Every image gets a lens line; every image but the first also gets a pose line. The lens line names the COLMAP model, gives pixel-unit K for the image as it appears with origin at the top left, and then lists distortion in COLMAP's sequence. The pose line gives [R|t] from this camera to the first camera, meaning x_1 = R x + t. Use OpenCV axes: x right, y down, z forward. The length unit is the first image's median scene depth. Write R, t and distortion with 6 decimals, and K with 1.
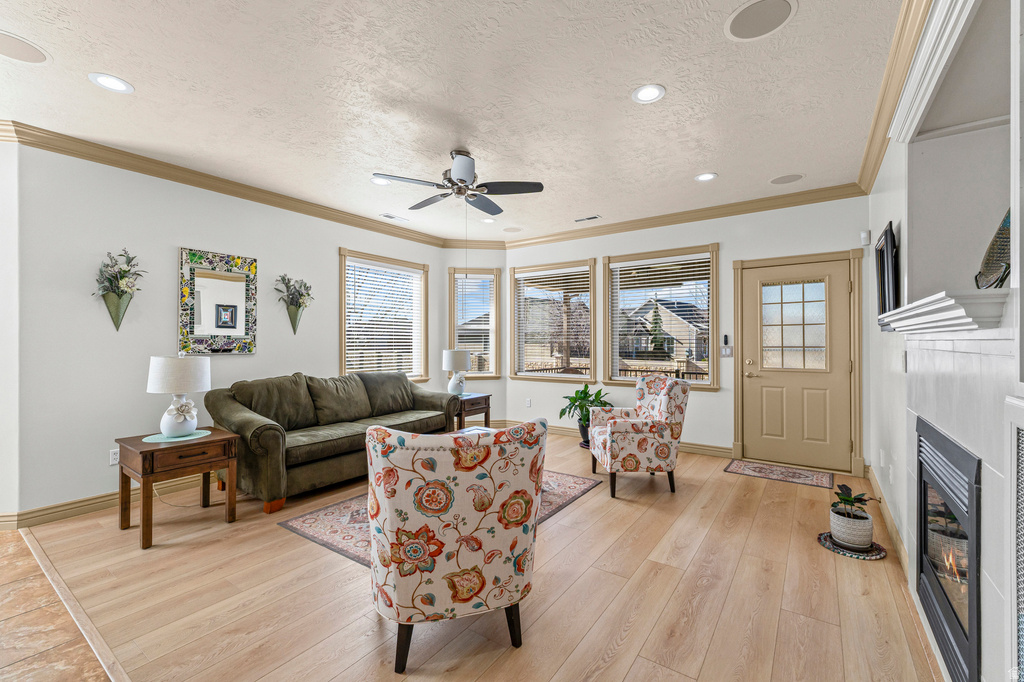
lens RADIAL K [[431.2, 0, 518.0], [0, 431.2, 340.2], [0, 0, 1]] dist [0.003933, 0.000051]
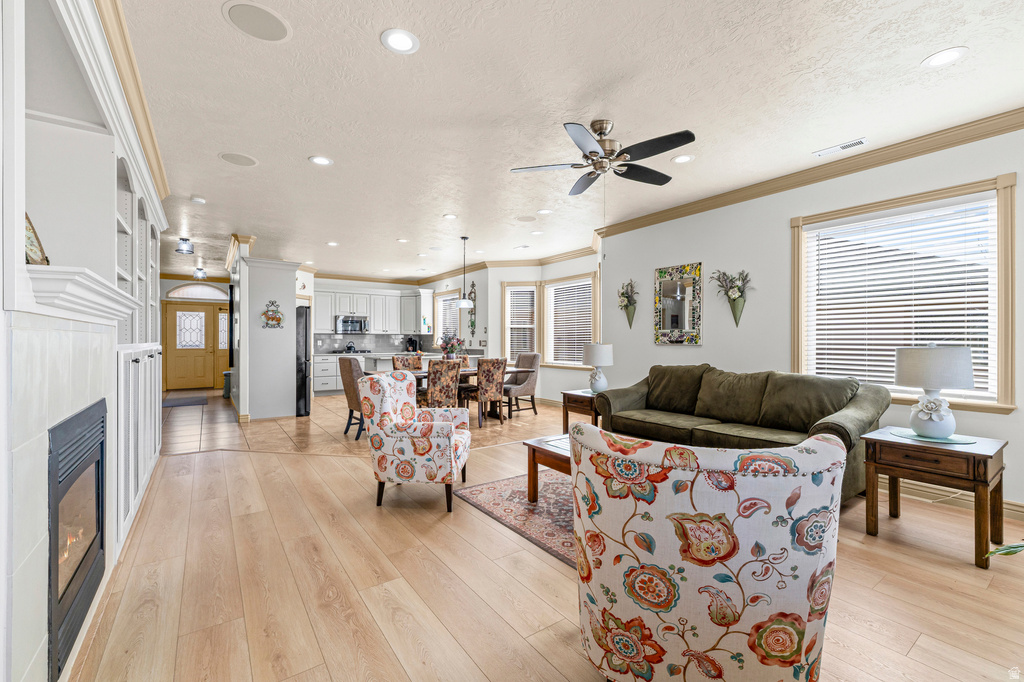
lens RADIAL K [[431.2, 0, 516.0], [0, 431.2, 343.8], [0, 0, 1]] dist [0.003933, 0.000051]
pose [[-0.338283, 0.006871, -0.941019, 0.655658], [0.001469, 0.999976, 0.006773, 0.019713], [0.941043, 0.000909, -0.338285, 0.955807]]
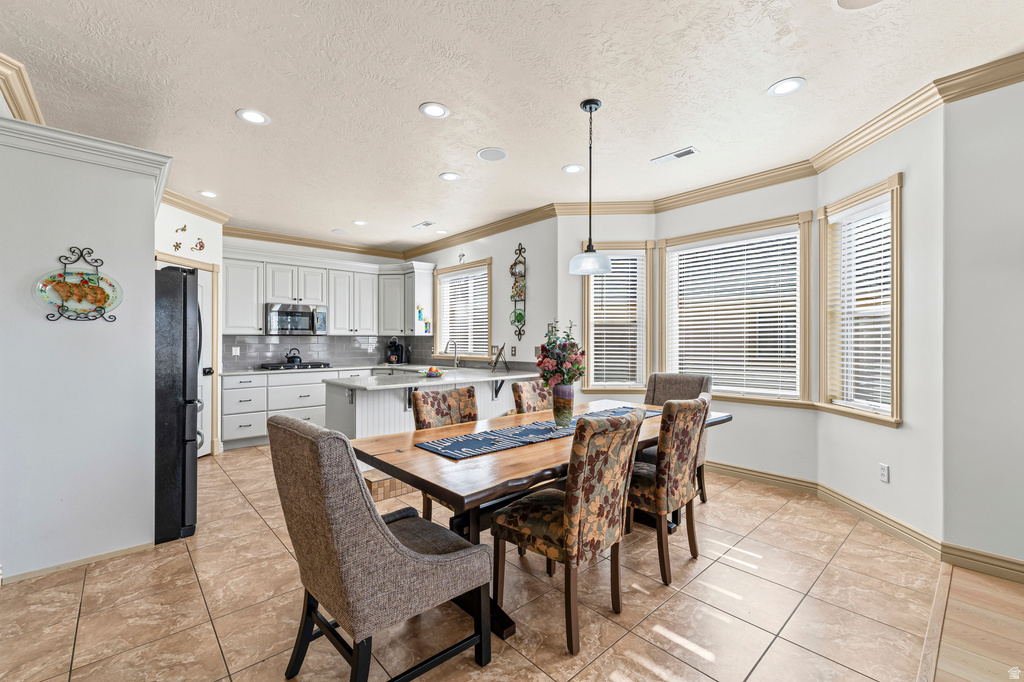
lens RADIAL K [[431.2, 0, 518.1], [0, 431.2, 342.2], [0, 0, 1]] dist [0.003933, 0.000051]
pose [[-0.219138, 0.002373, -0.975691, -0.108296], [0.004211, 0.999990, 0.001486, 0.002877], [0.975685, -0.003783, -0.219146, 0.274975]]
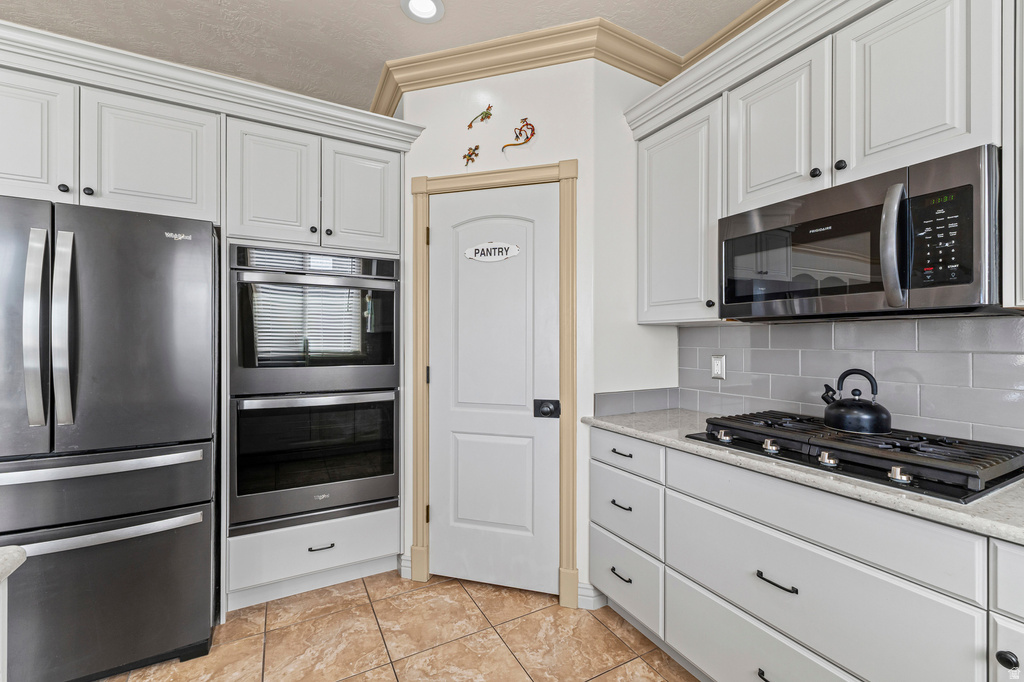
lens RADIAL K [[431.2, 0, 514.1], [0, 431.2, 340.9], [0, 0, 1]] dist [0.003933, 0.000051]
pose [[-0.895569, -0.000019, 0.444923, -1.278155], [-0.002031, 0.999990, -0.004046, 0.001330], [-0.444918, -0.004527, -0.895560, -0.327107]]
